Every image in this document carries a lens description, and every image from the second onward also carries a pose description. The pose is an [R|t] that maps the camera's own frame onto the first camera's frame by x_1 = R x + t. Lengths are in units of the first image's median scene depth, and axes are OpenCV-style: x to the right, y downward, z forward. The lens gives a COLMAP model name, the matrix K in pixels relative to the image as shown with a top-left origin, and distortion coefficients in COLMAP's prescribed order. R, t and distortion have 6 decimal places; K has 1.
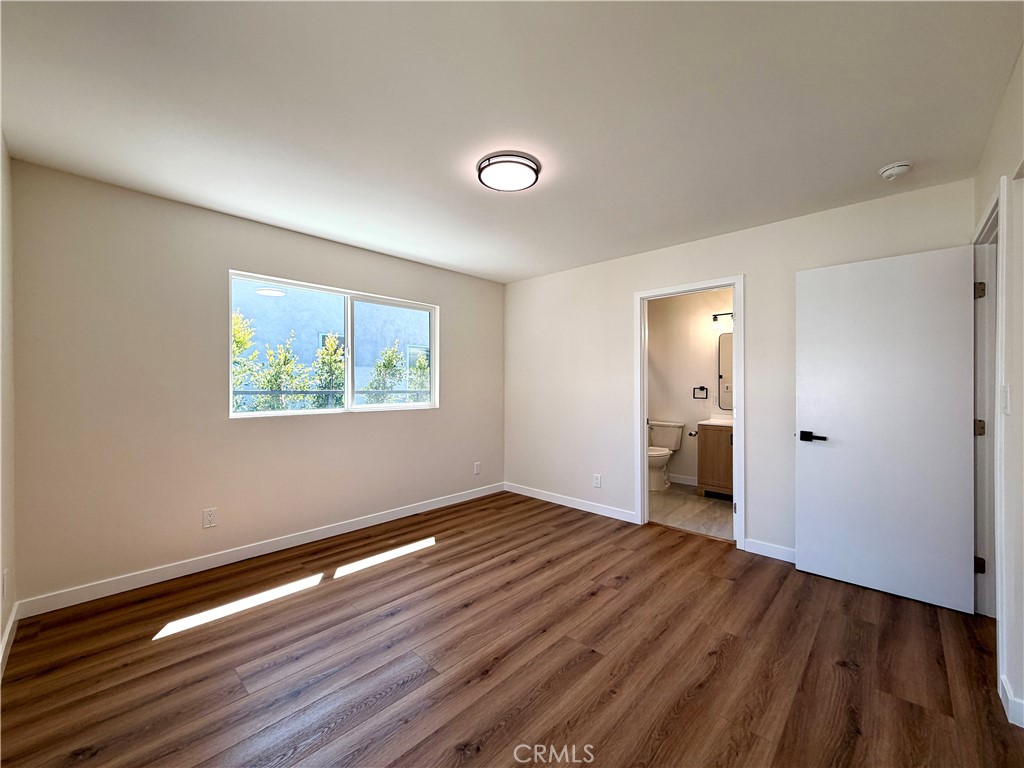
lens RADIAL K [[406.1, 0, 508.2], [0, 406.1, 386.4], [0, 0, 1]] dist [-0.000878, -0.000167]
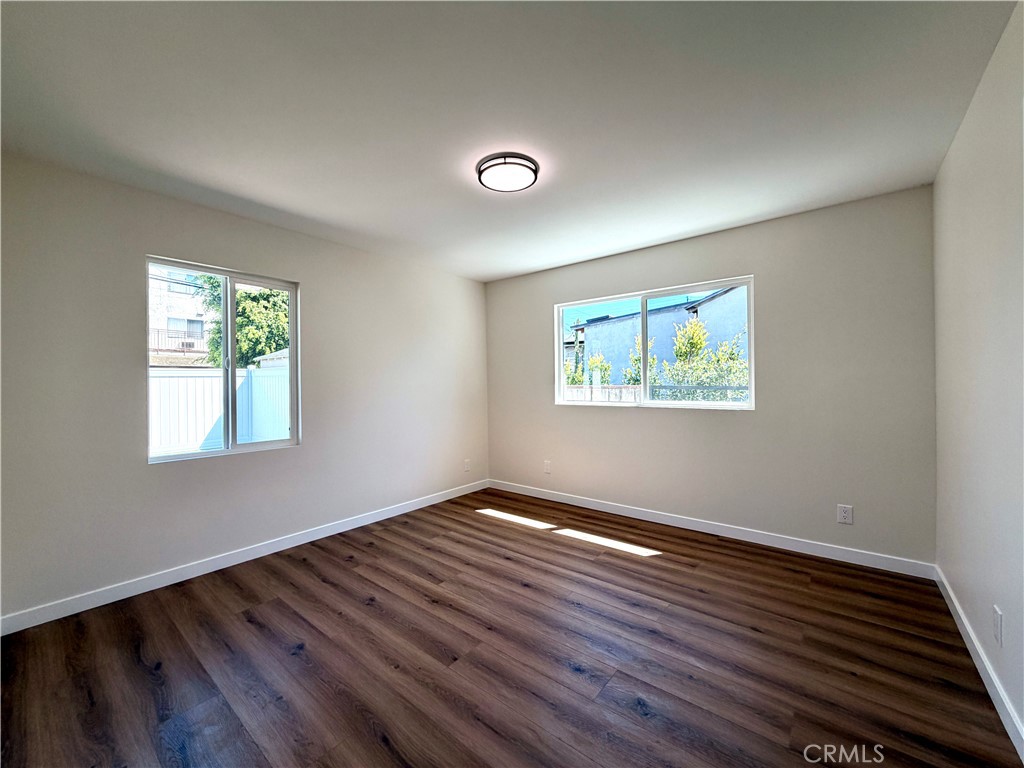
lens RADIAL K [[406.1, 0, 508.2], [0, 406.1, 386.4], [0, 0, 1]] dist [-0.000878, -0.000167]
pose [[0.078239, 0.005855, -0.996917, 0.780596], [0.007031, 0.999955, 0.006425, 0.001260], [0.996910, -0.007512, 0.078195, 0.701306]]
